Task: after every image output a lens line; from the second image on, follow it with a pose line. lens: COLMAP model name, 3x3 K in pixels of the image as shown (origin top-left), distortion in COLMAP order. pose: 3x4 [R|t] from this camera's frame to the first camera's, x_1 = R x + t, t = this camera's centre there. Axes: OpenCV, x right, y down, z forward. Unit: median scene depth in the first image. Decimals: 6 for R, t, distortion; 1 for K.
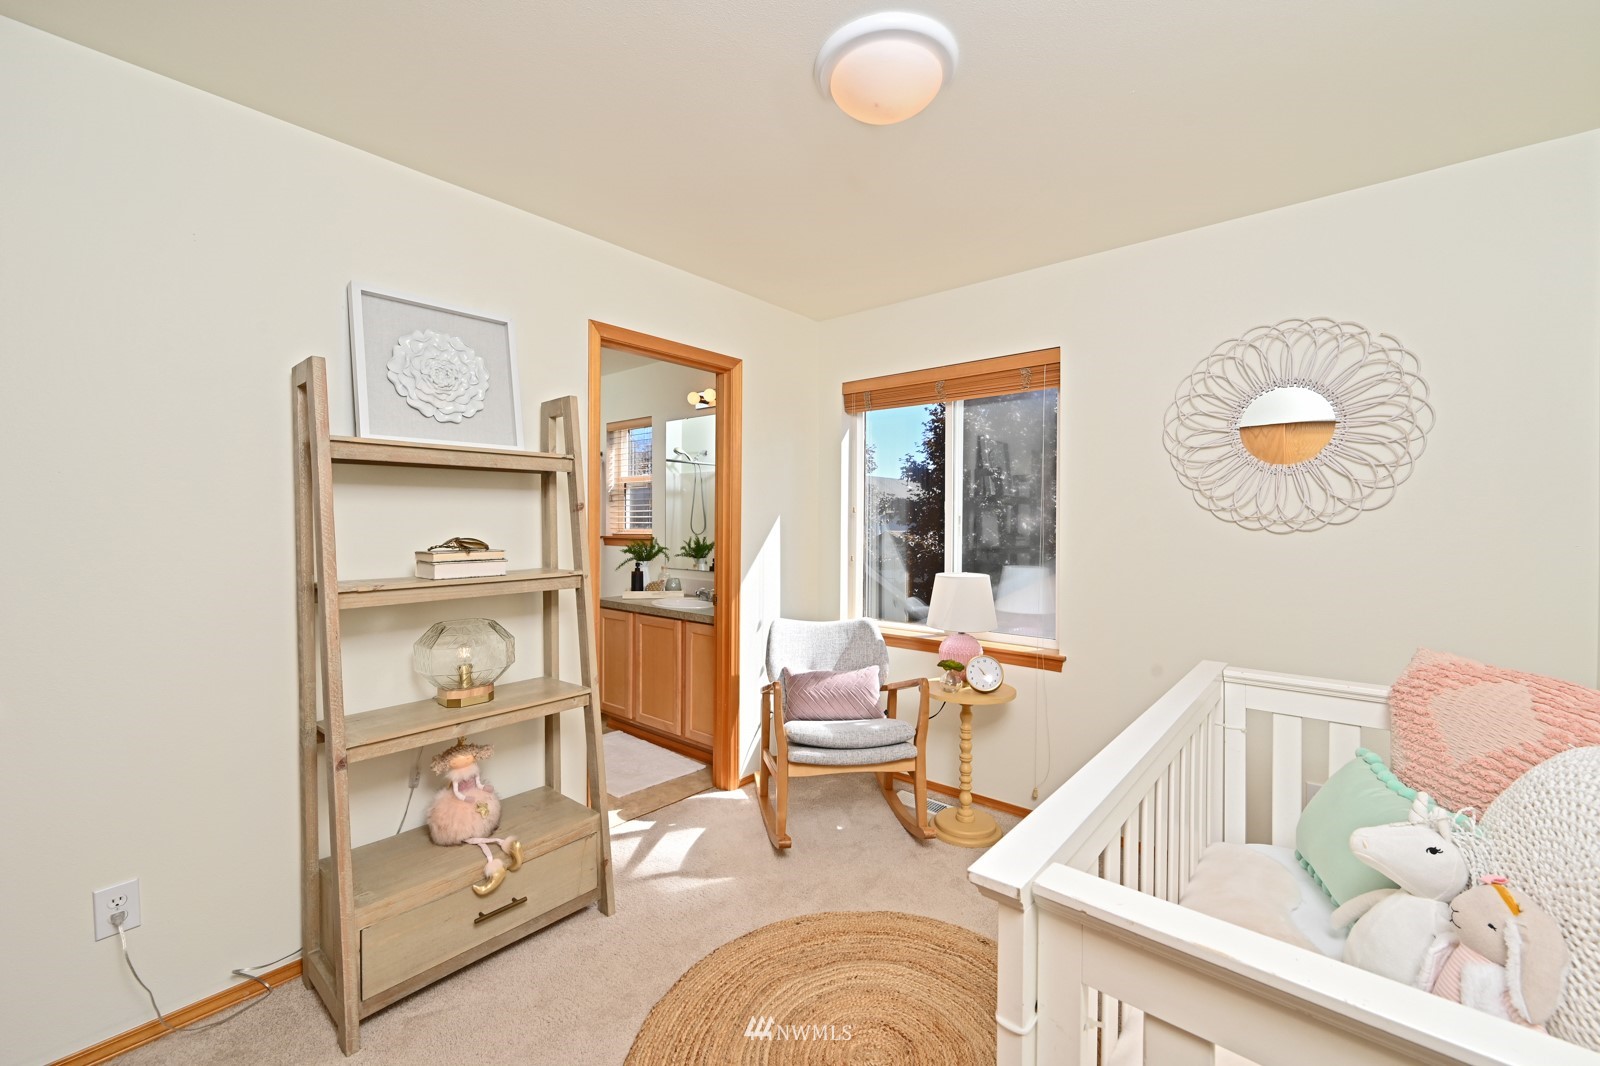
lens RADIAL K [[686.5, 0, 802.2], [0, 686.5, 526.1], [0, 0, 1]] dist [-0.002098, -0.000307]
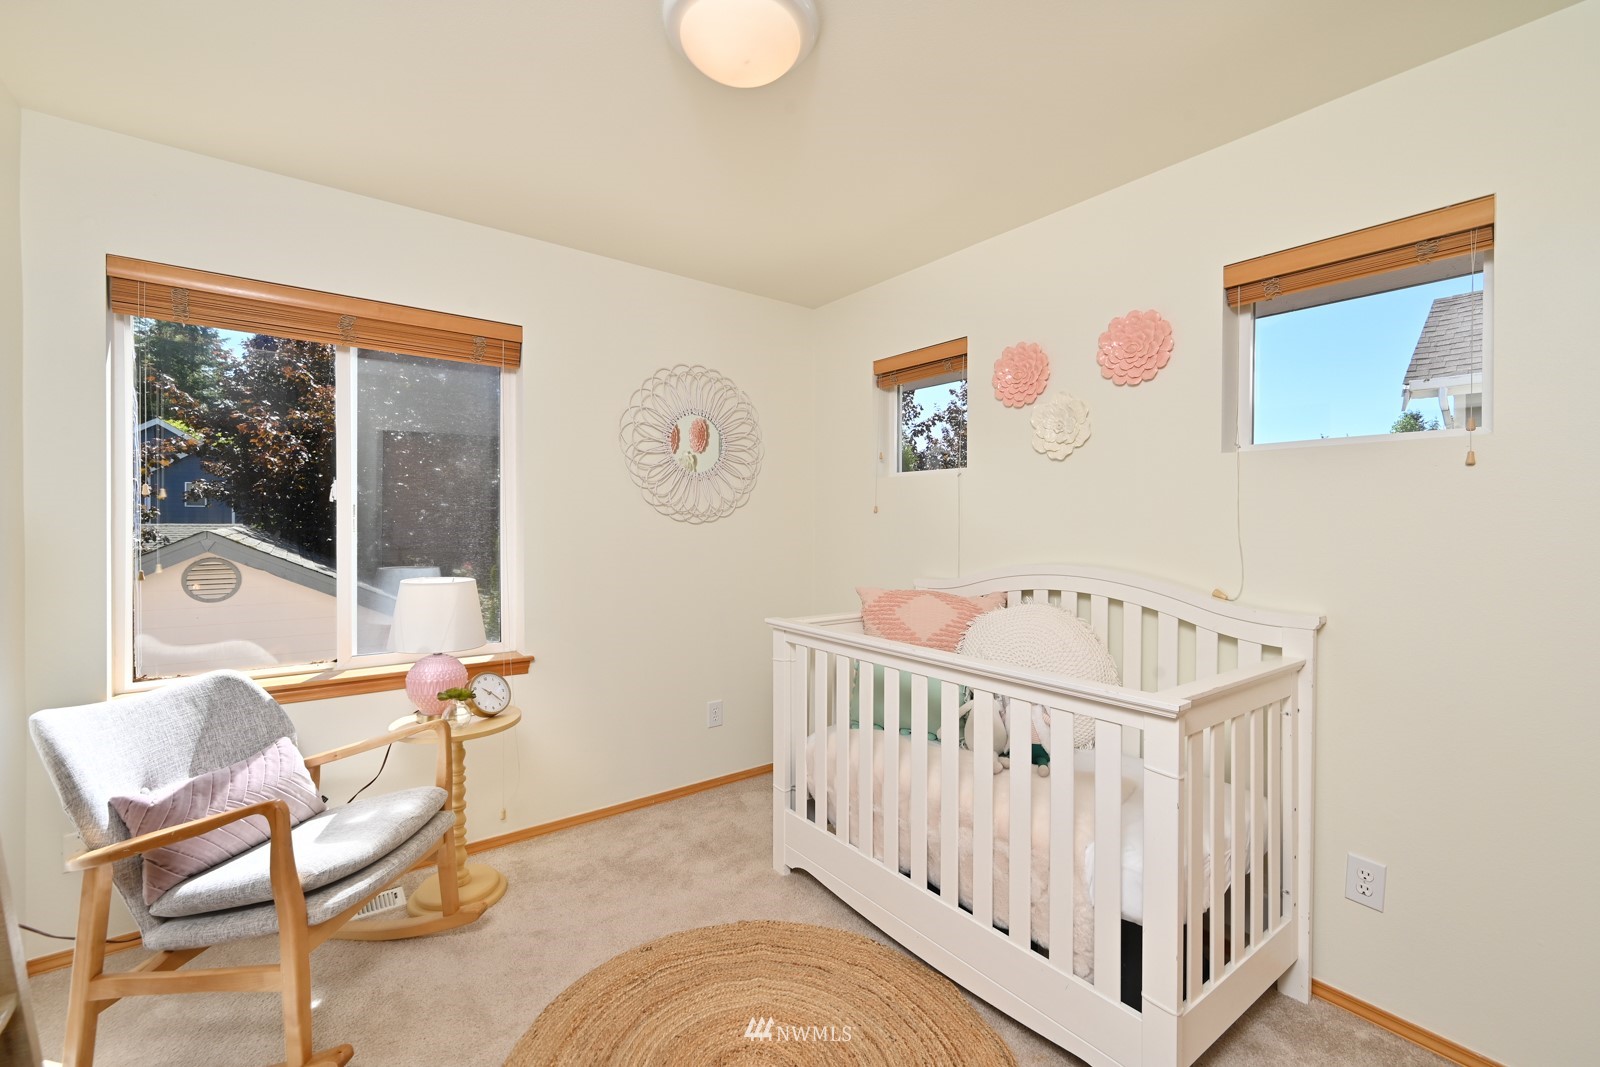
lens RADIAL K [[686.5, 0, 802.2], [0, 686.5, 526.6], [0, 0, 1]] dist [-0.002098, -0.000307]
pose [[0.163636, -0.008565, 0.986484, -0.508107], [0.004220, 0.999959, 0.007982, 0.005605], [-0.986512, 0.002857, 0.163665, 0.494129]]
